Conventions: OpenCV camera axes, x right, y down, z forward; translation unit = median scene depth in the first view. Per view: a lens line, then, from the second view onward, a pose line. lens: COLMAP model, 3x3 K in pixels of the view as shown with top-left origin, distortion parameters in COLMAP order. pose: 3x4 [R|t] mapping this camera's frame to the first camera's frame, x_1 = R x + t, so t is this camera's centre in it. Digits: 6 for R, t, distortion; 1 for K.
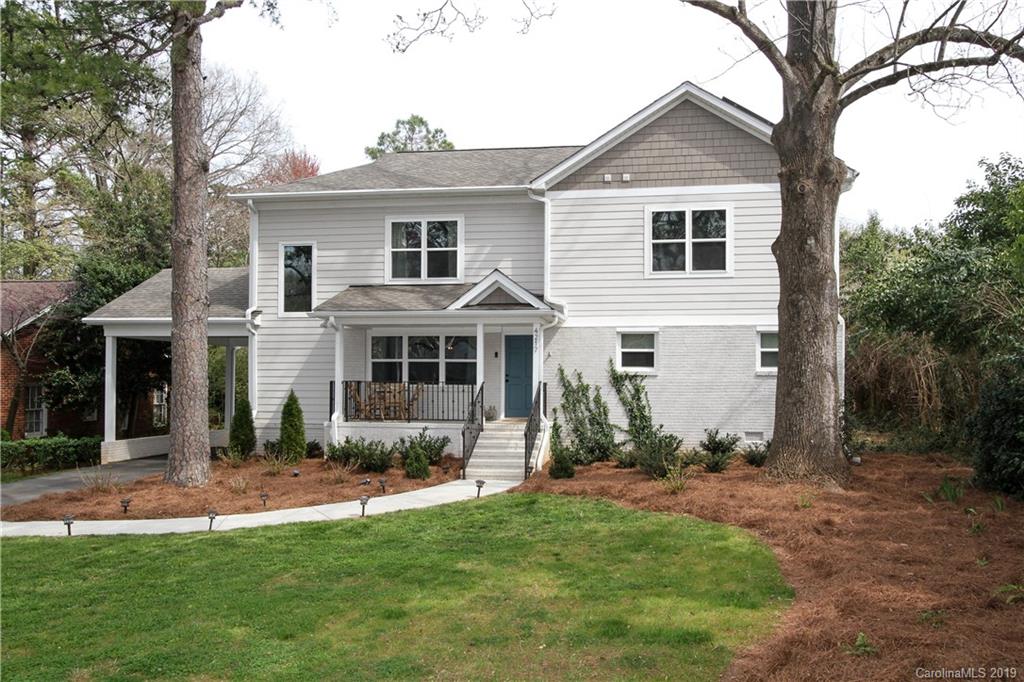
lens RADIAL K [[832.7, 0, 580.9], [0, 832.7, 346.3], [0, 0, 1]] dist [-0.009010, 0.030990]
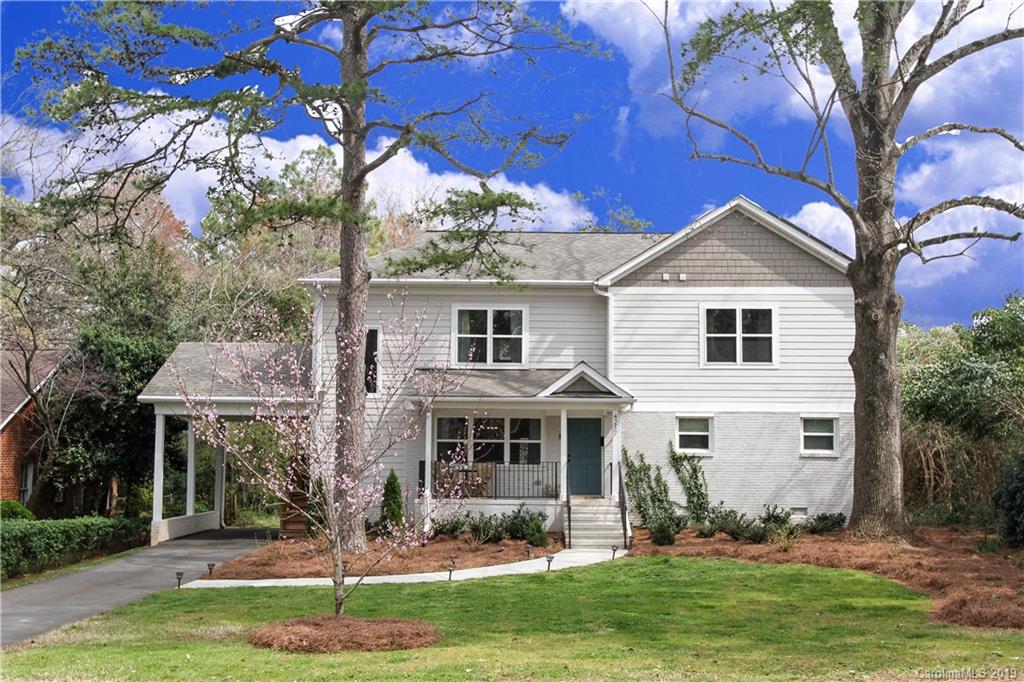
lens RADIAL K [[1179.2, 0, 535.1], [0, 1179.2, 315.1], [0, 0, 1]] dist [0.008066, 0.000000]
pose [[0.990258, 0.020030, 0.137797, -0.359119], [-0.009527, 0.997027, -0.076461, -0.030193], [-0.138919, 0.074403, 0.987505, -0.527224]]
